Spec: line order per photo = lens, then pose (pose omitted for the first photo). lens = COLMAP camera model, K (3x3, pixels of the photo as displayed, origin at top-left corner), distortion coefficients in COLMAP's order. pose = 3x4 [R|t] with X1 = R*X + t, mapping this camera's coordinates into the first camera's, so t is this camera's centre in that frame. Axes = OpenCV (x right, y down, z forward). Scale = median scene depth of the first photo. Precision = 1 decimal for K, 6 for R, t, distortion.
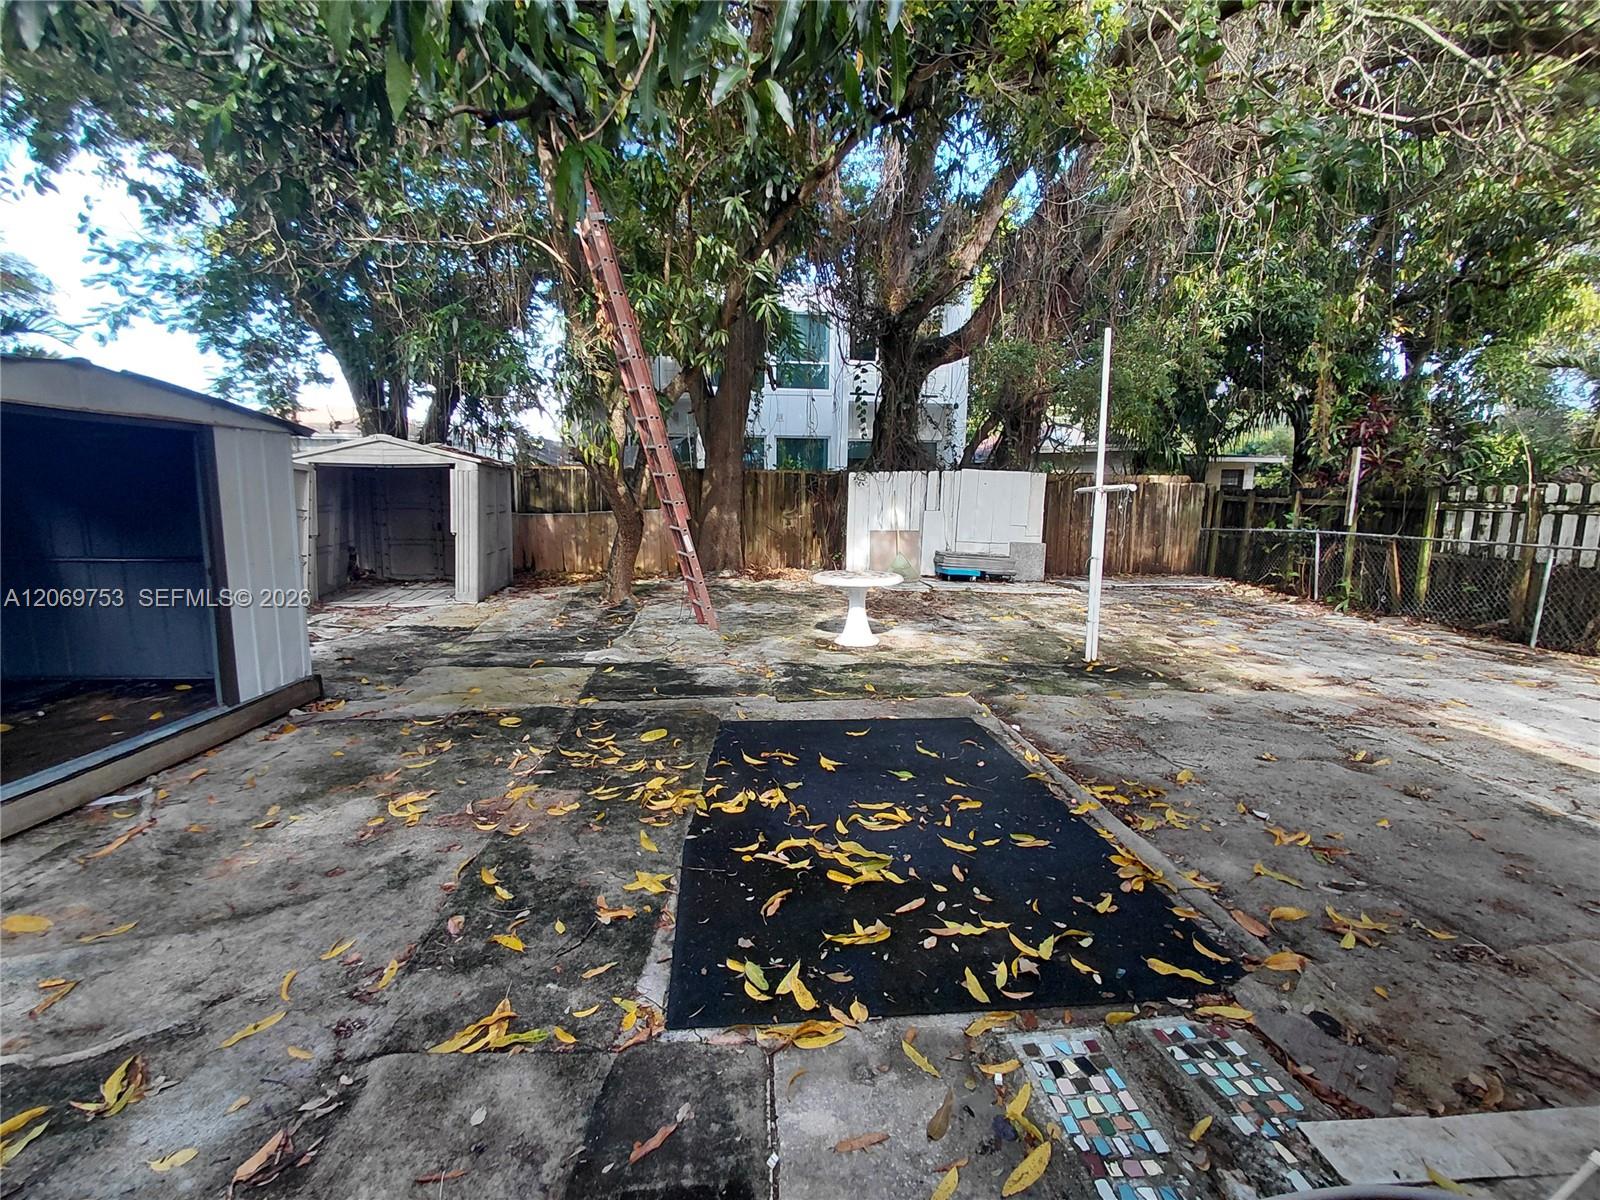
lens RADIAL K [[743.9, 0, 794.6], [0, 743.9, 598.5], [0, 0, 1]] dist [-0.005487, 0.000315]
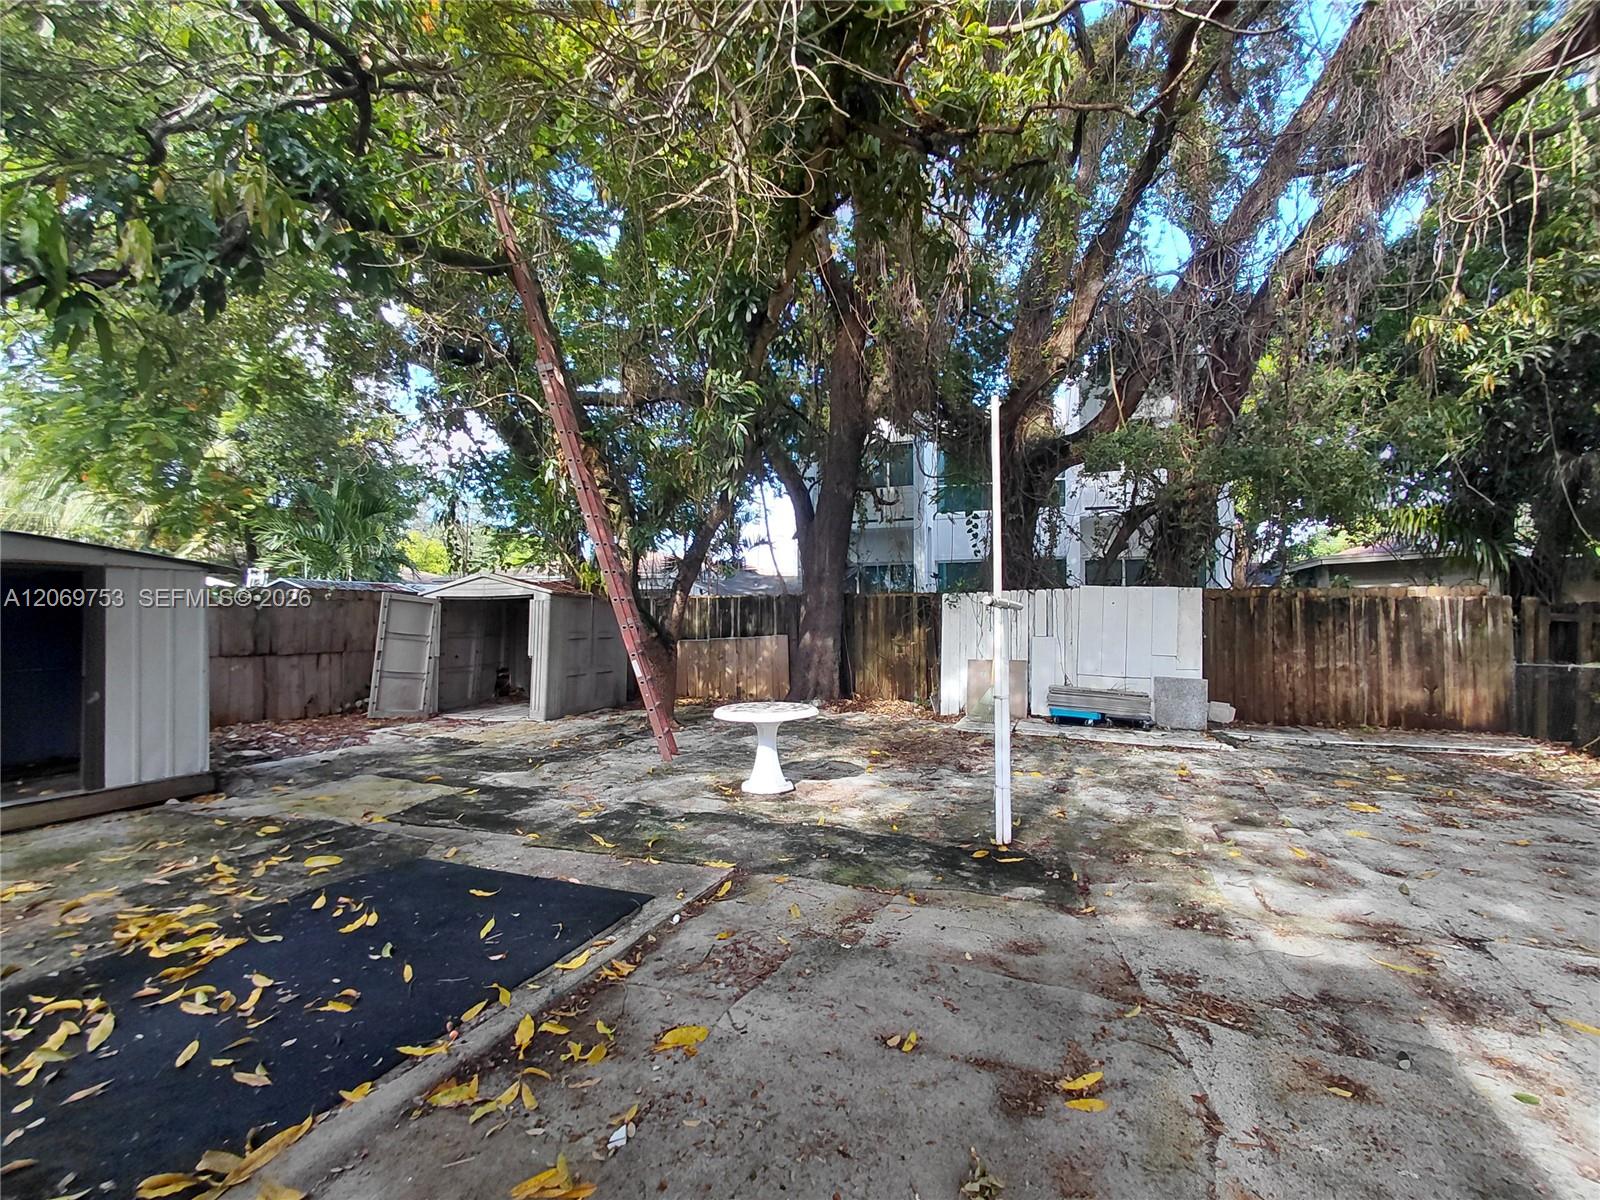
lens RADIAL K [[743.9, 0, 799.0], [0, 743.9, 601.7], [0, 0, 1]] dist [-0.005487, 0.000315]
pose [[0.892657, -0.022346, -0.450183, 0.714770], [-0.053632, 0.986409, -0.155310, -0.029865], [0.447535, 0.162782, 0.879326, 0.330253]]
